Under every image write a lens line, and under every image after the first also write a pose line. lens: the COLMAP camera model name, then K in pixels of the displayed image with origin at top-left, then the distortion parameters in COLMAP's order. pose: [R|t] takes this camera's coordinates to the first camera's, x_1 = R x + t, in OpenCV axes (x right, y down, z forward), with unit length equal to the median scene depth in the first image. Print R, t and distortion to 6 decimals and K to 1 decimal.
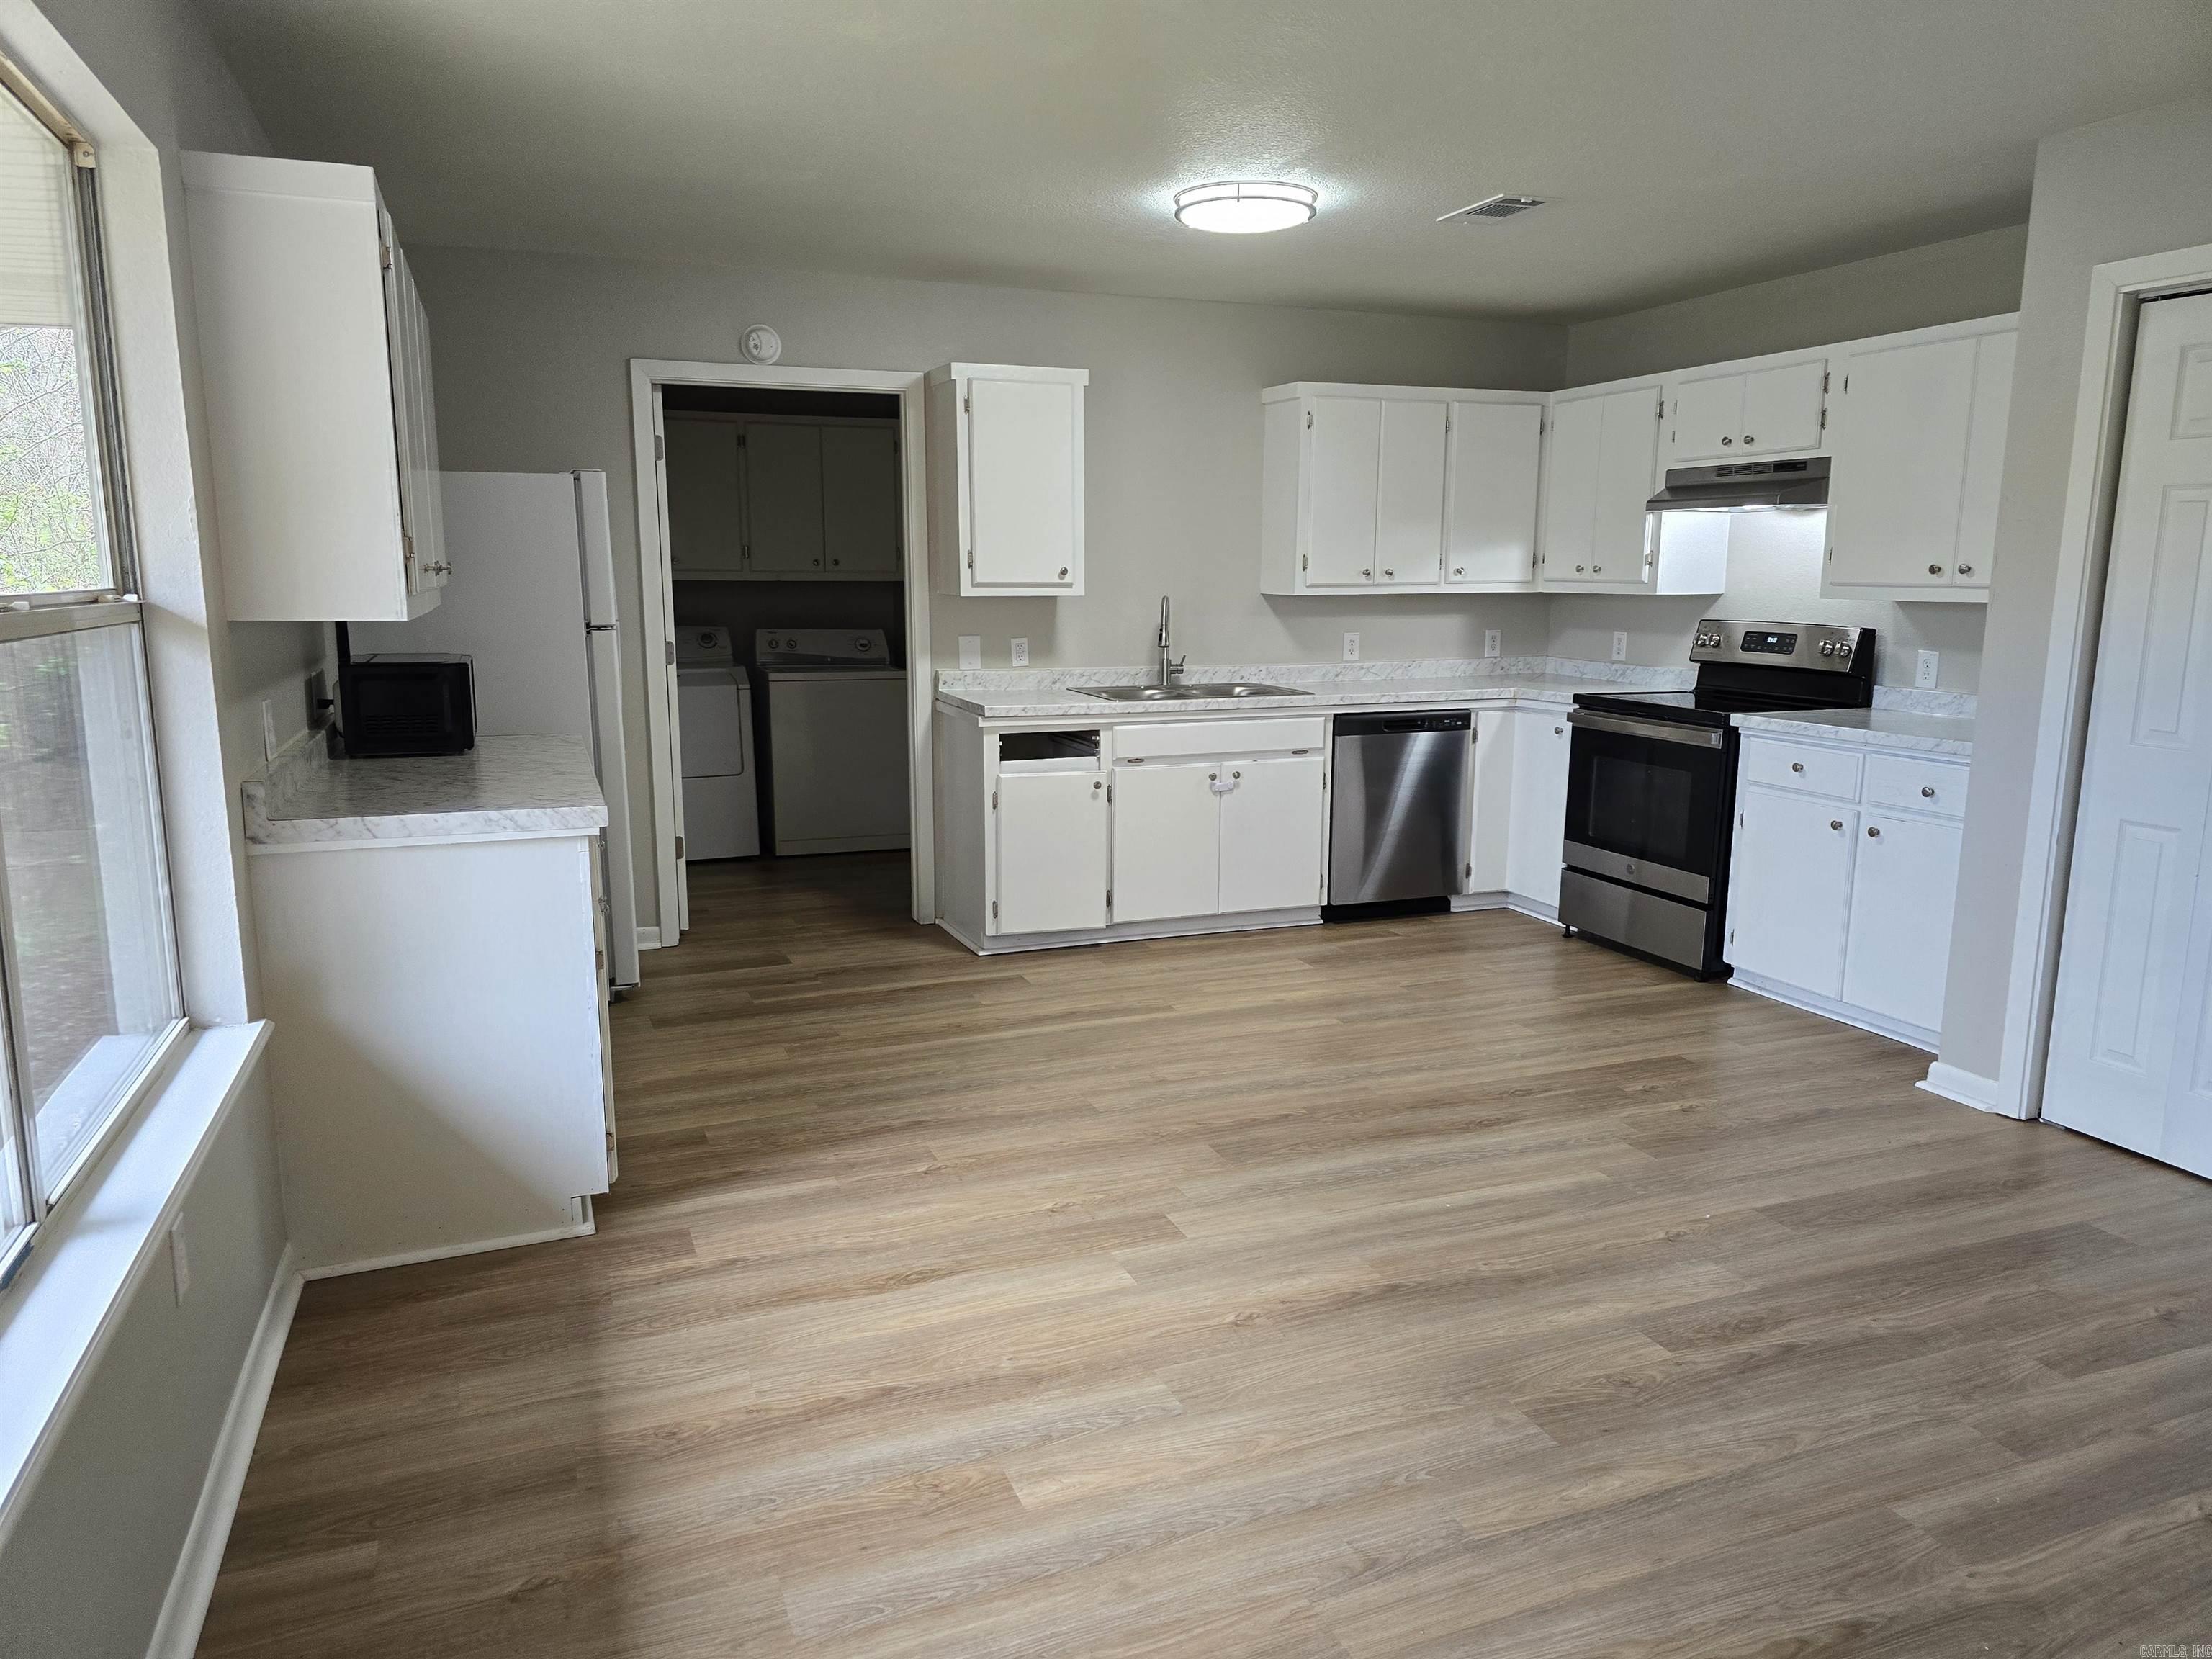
lens RADIAL K [[1500.2, 0, 1106.0], [0, 1500.2, 829.5], [0, 0, 1]] dist [0.069007, -0.073980]
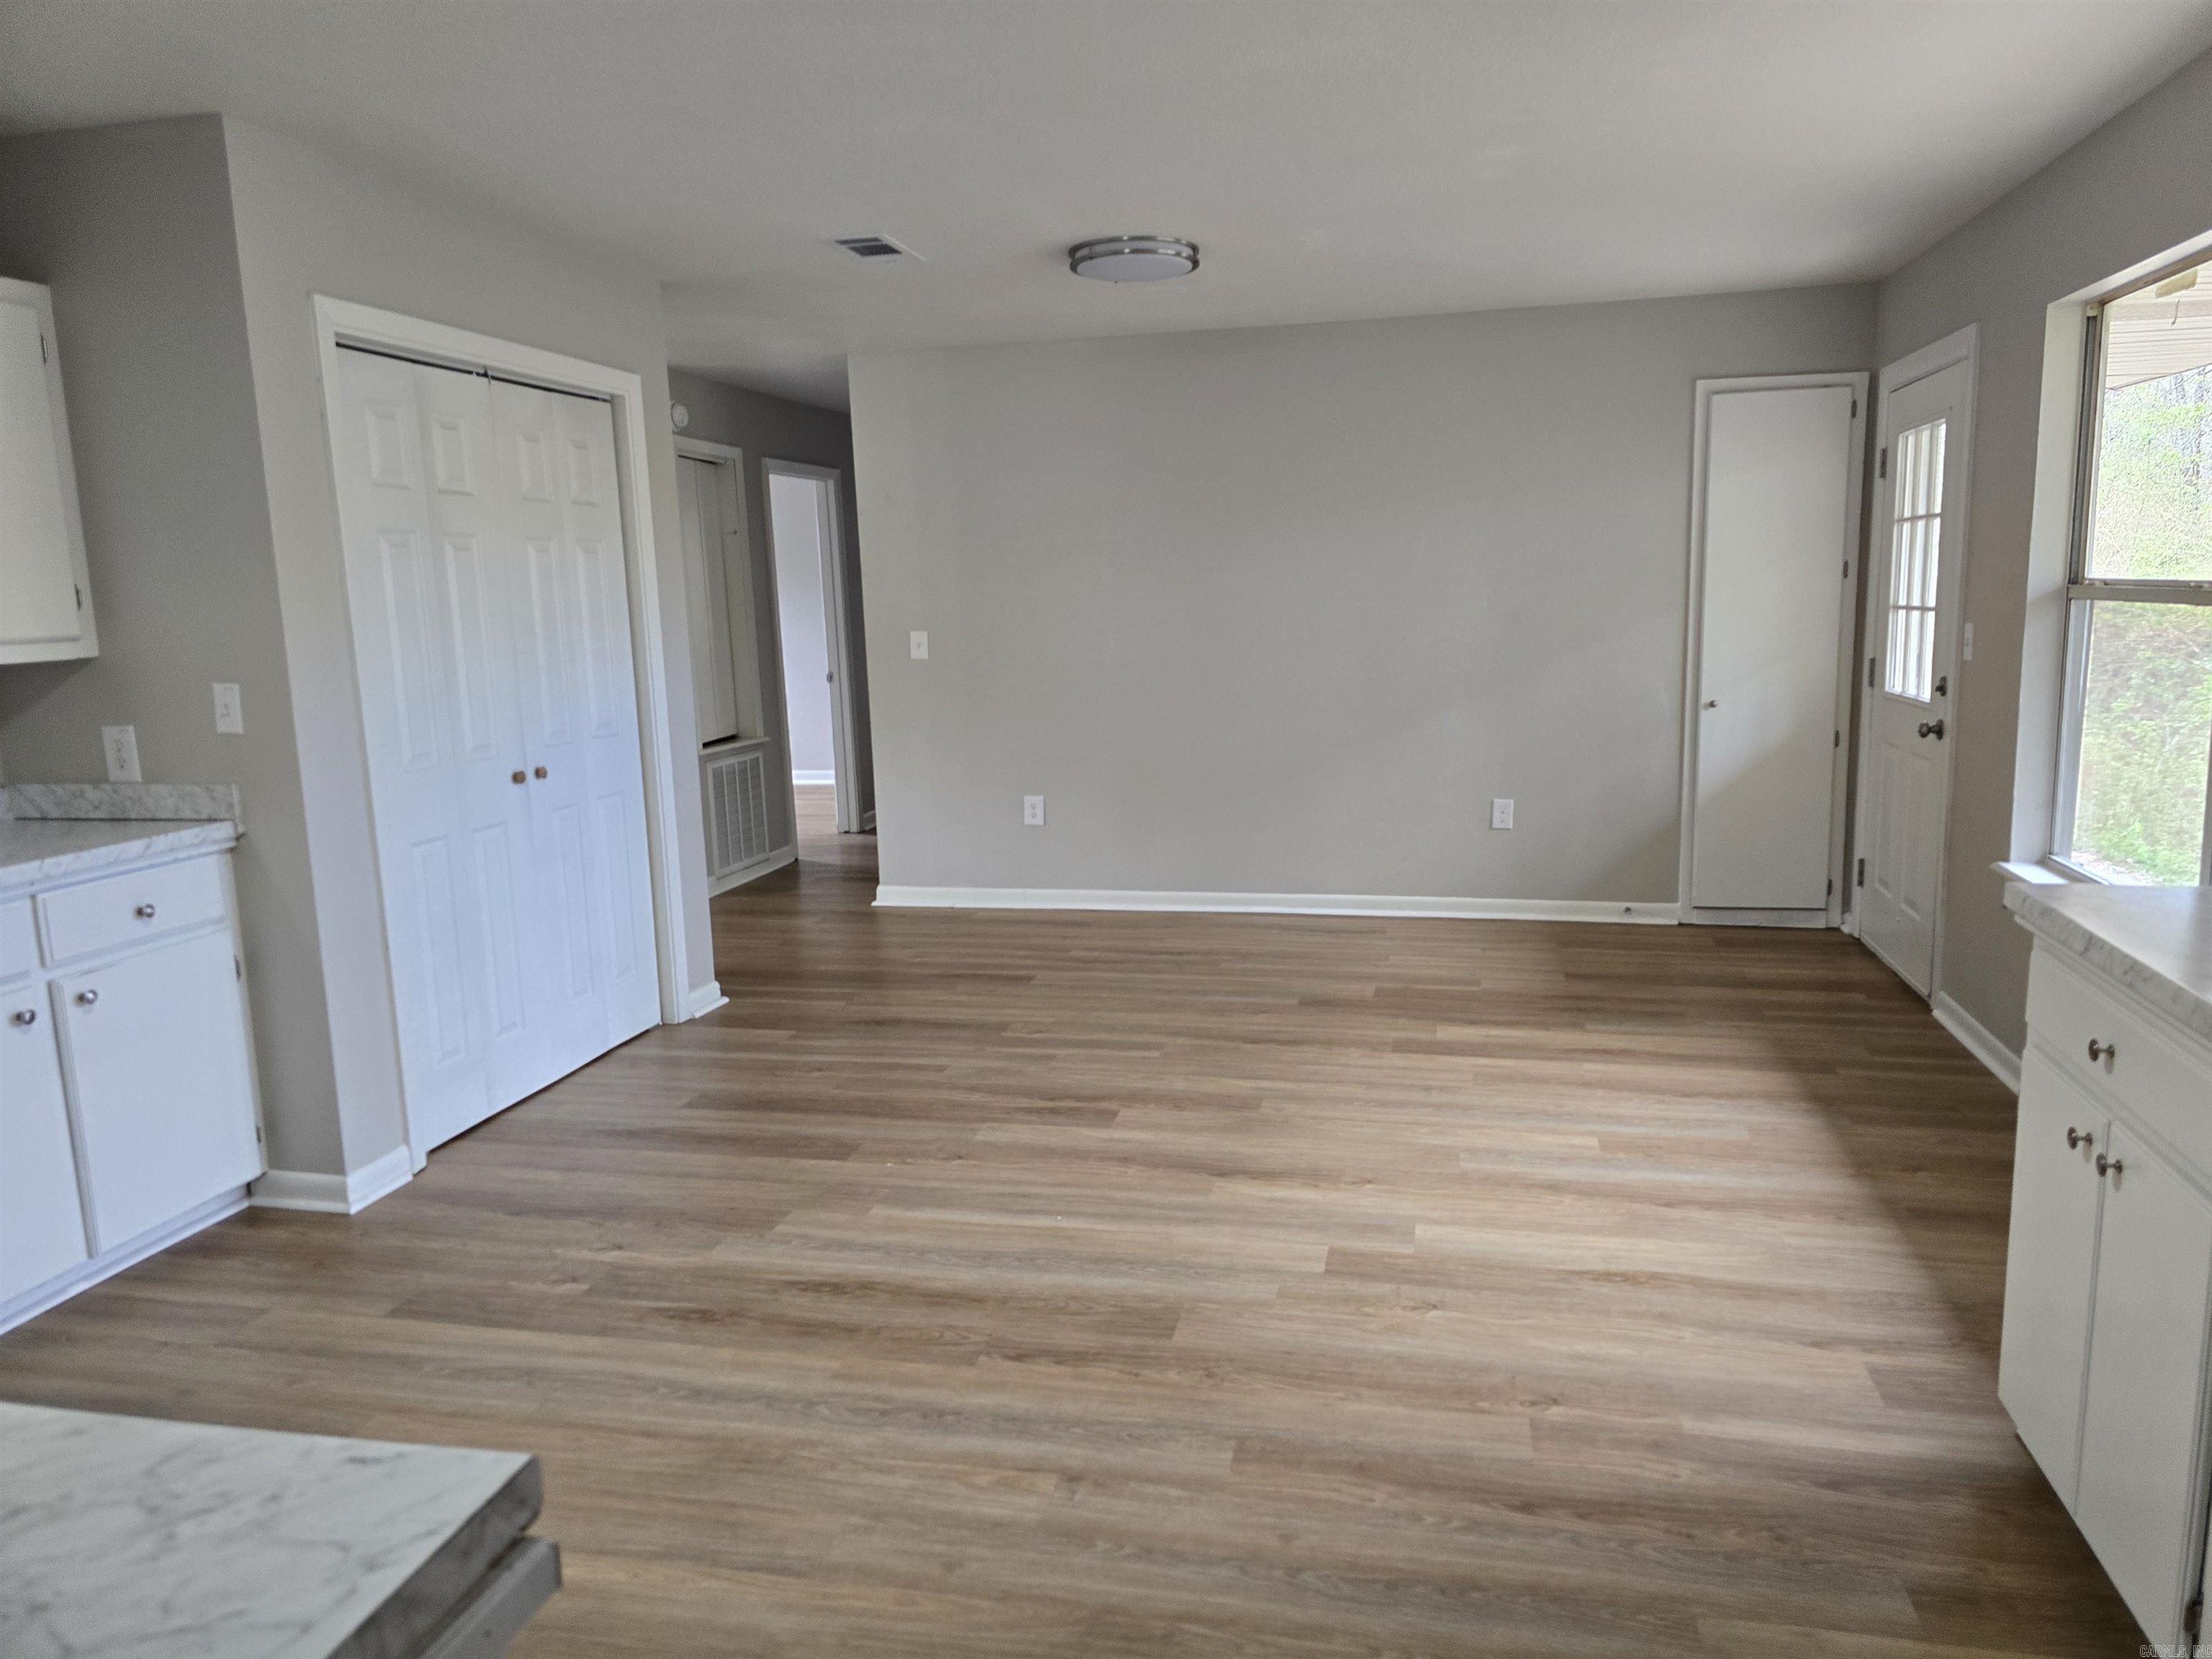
lens RADIAL K [[1500.2, 0, 1106.0], [0, 1500.2, 829.5], [0, 0, 1]] dist [0.069007, -0.073980]
pose [[-0.826453, -0.073894, 0.558135, -0.359969], [0.119706, 0.945619, 0.302448, -0.312998], [-0.550132, 0.316771, -0.772665, 1.738859]]
